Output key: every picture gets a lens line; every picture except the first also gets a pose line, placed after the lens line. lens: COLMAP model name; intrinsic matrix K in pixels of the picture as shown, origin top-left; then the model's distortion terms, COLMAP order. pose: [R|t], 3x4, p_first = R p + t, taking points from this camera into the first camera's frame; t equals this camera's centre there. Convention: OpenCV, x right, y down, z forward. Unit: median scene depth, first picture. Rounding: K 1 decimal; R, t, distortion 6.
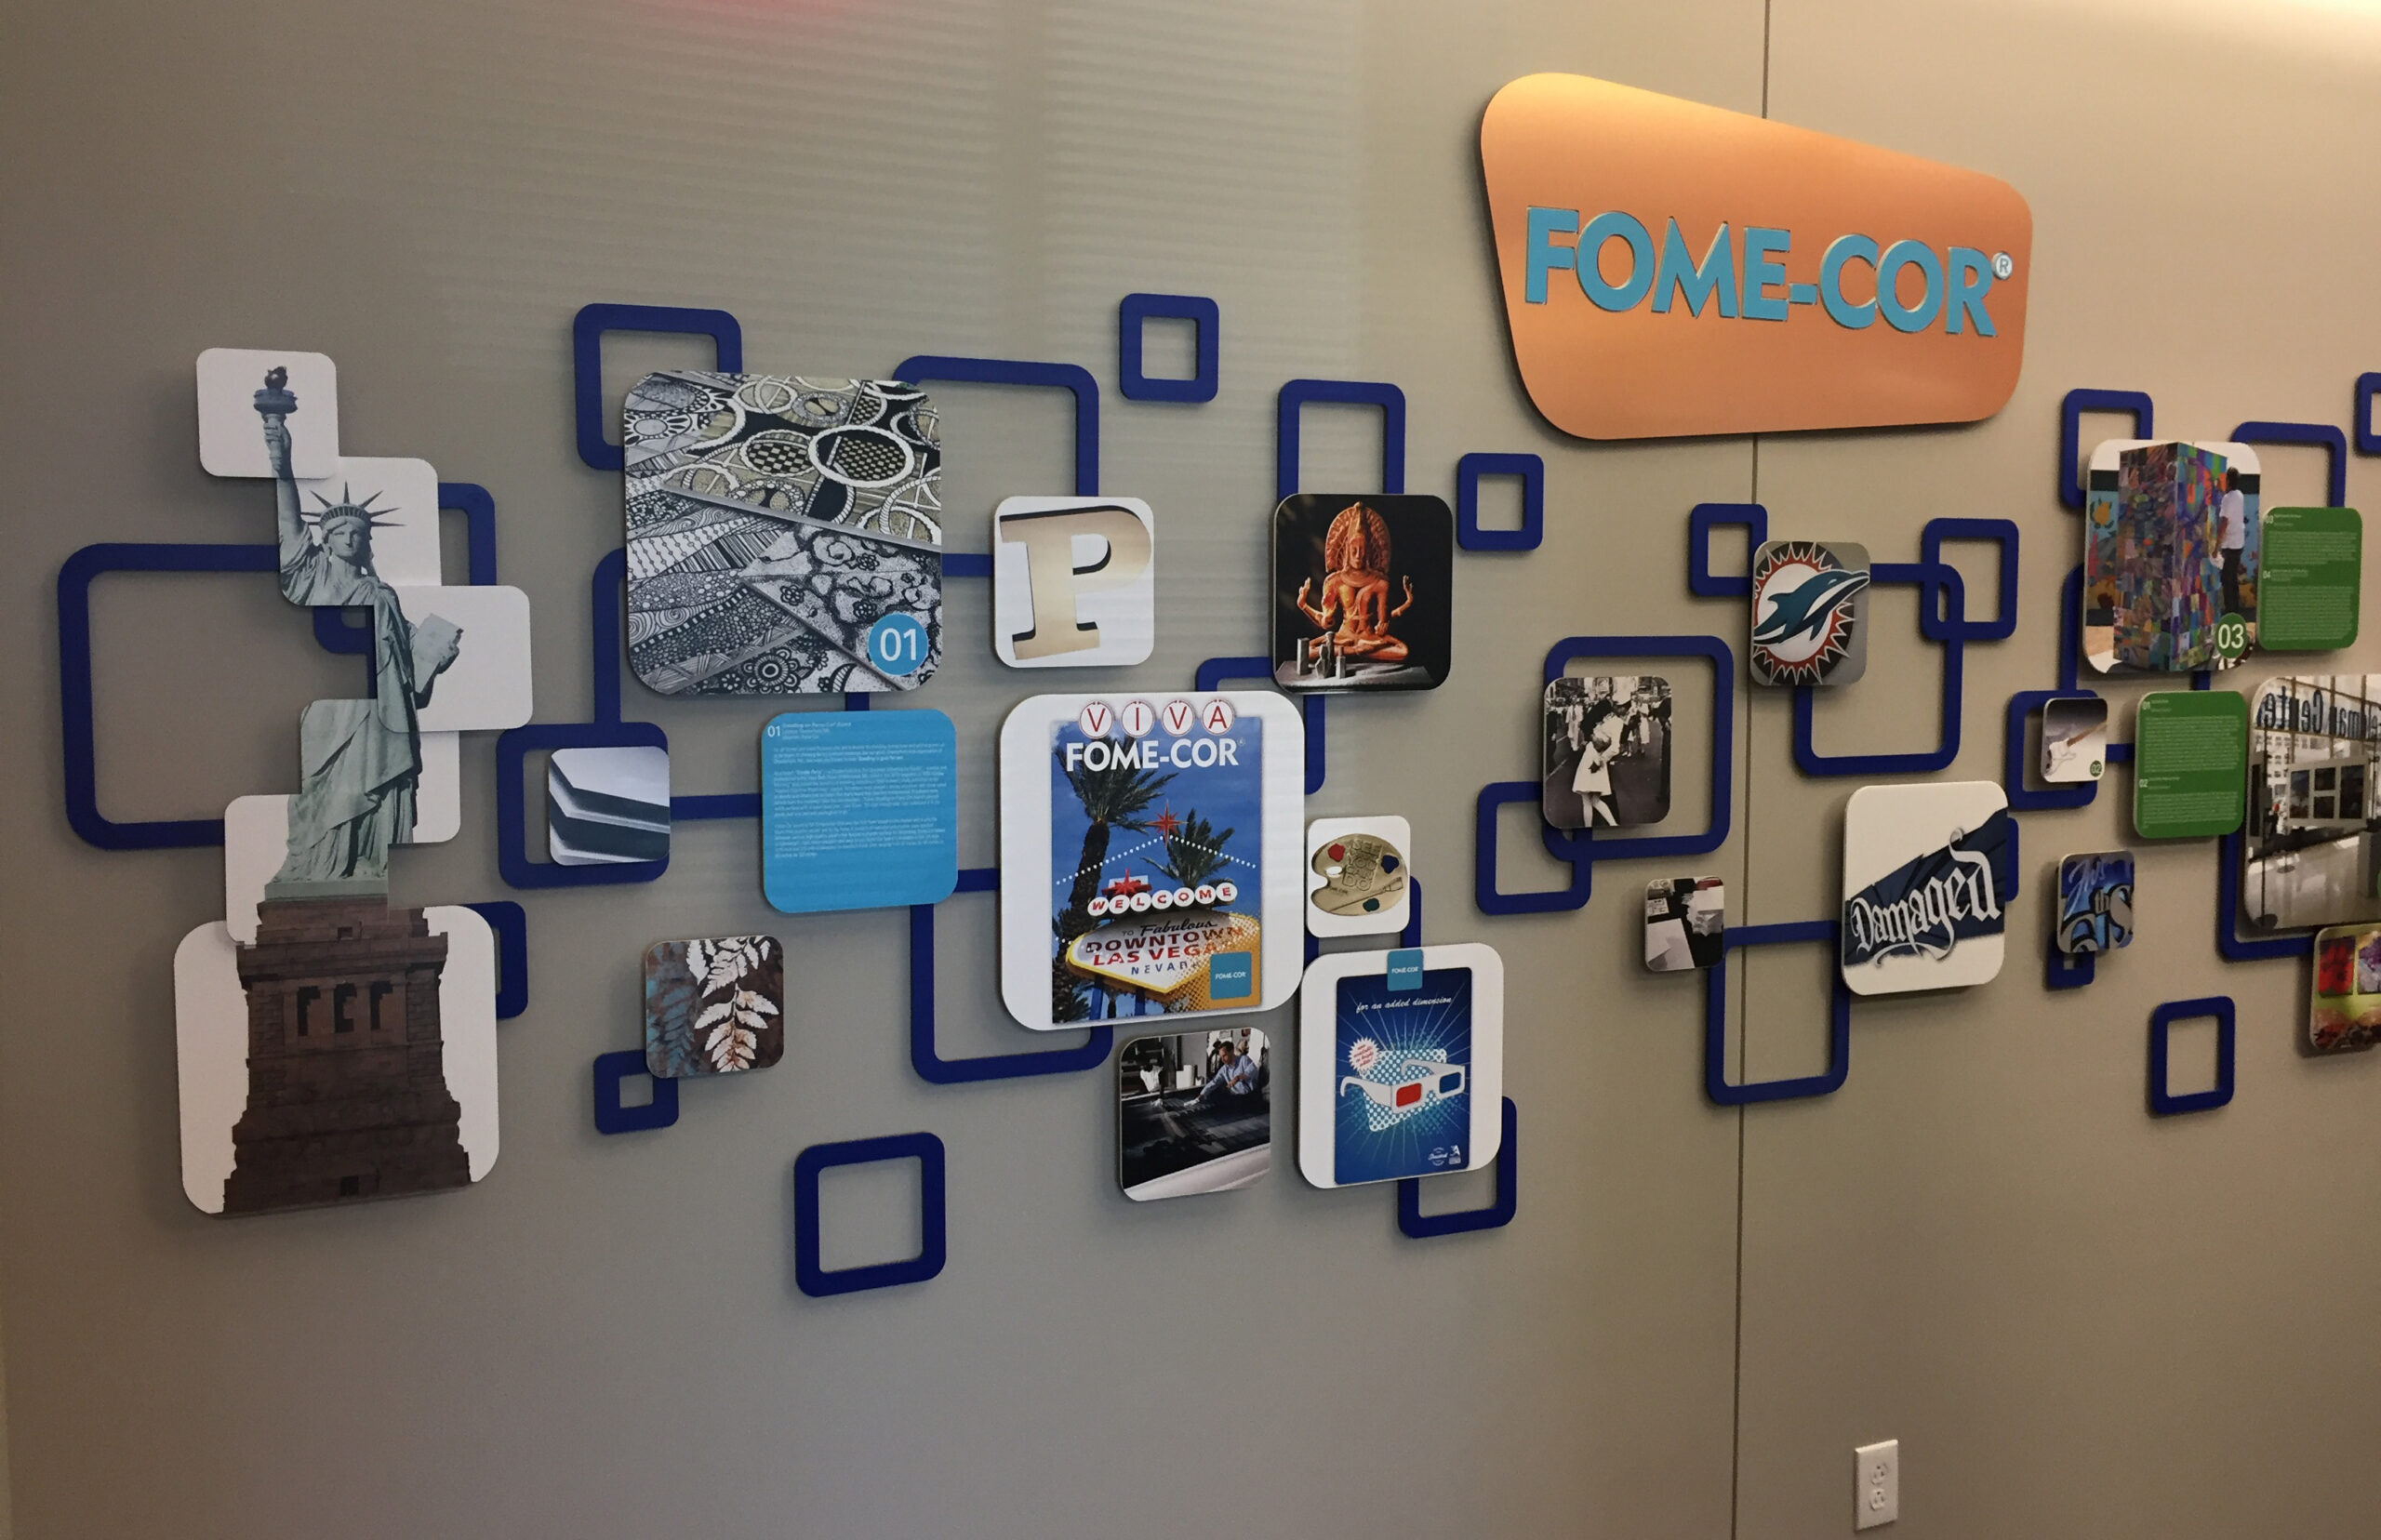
lens RADIAL K [[2010.4, 0, 1190.6], [0, 2010.4, 712.3], [0, 0, 1]] dist [-0.000128, -0.000062]
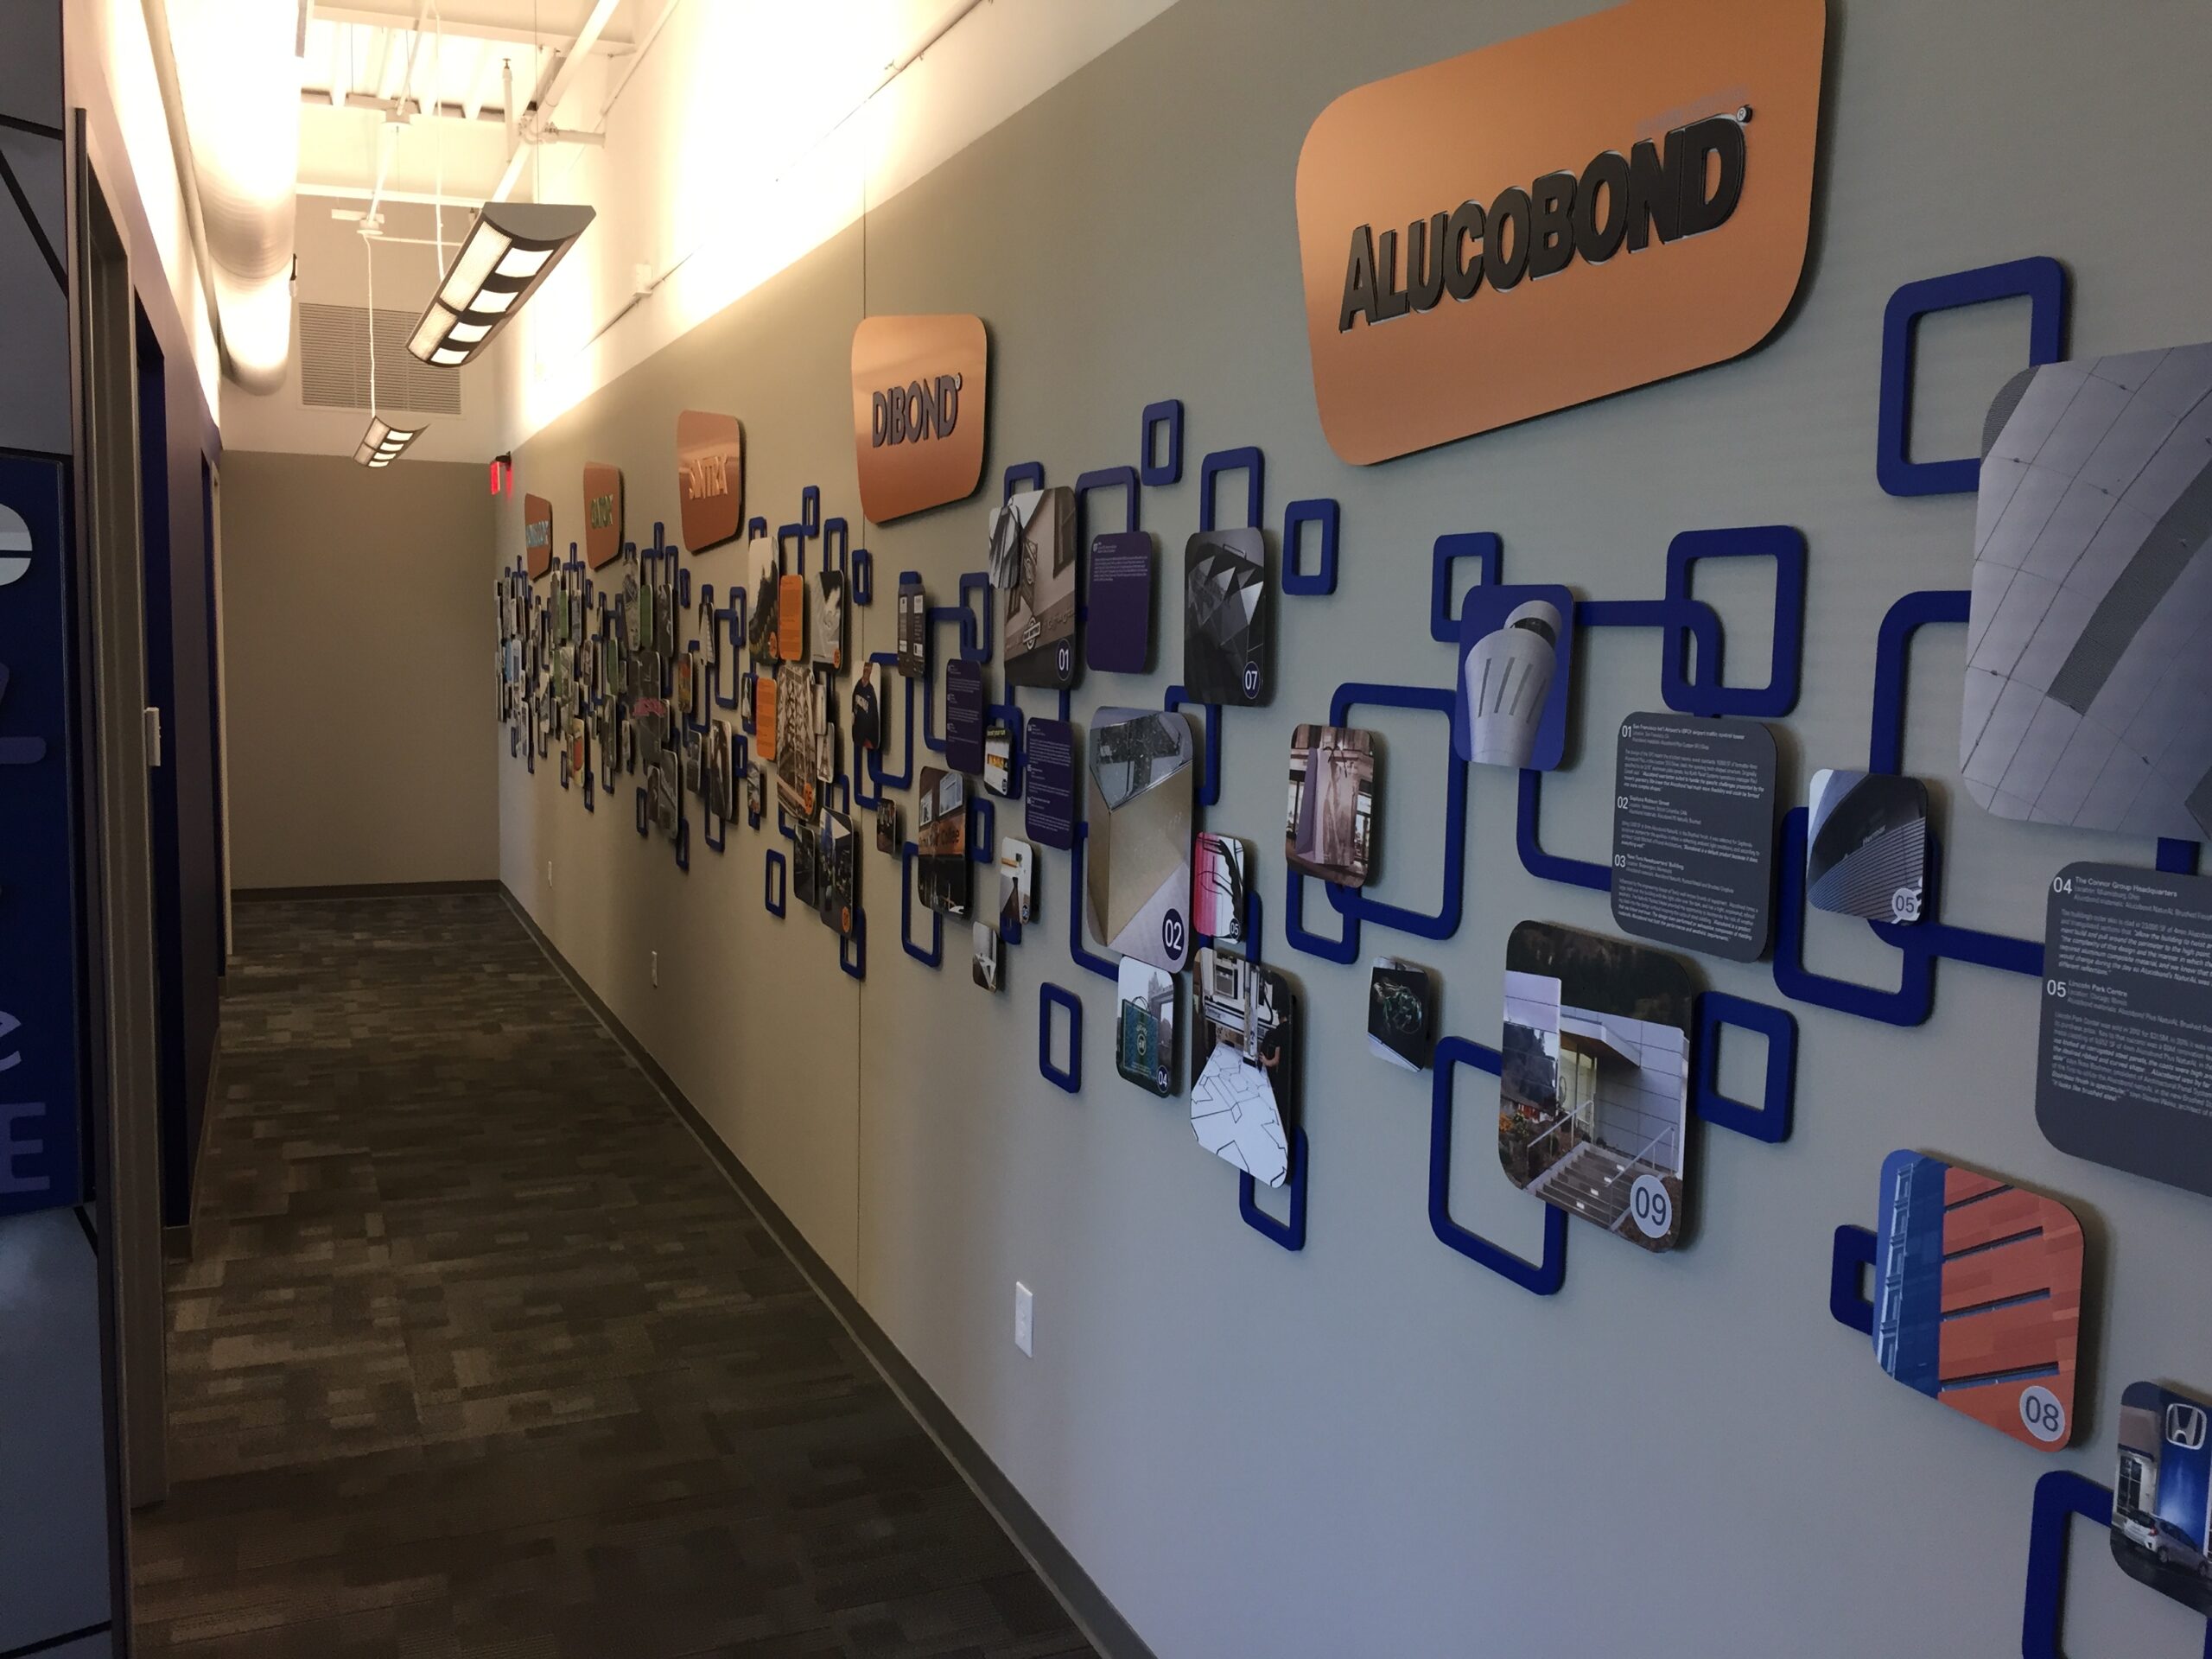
lens RADIAL K [[1885.3, 0, 1098.1], [0, 1885.3, 825.5], [0, 0, 1]] dist [0.050893, -0.069172]
pose [[-0.000644, 0.098783, -0.995109, 1.063521], [-0.085165, 0.991488, 0.098479, -0.046263], [0.996367, 0.084812, 0.007774, 0.849235]]
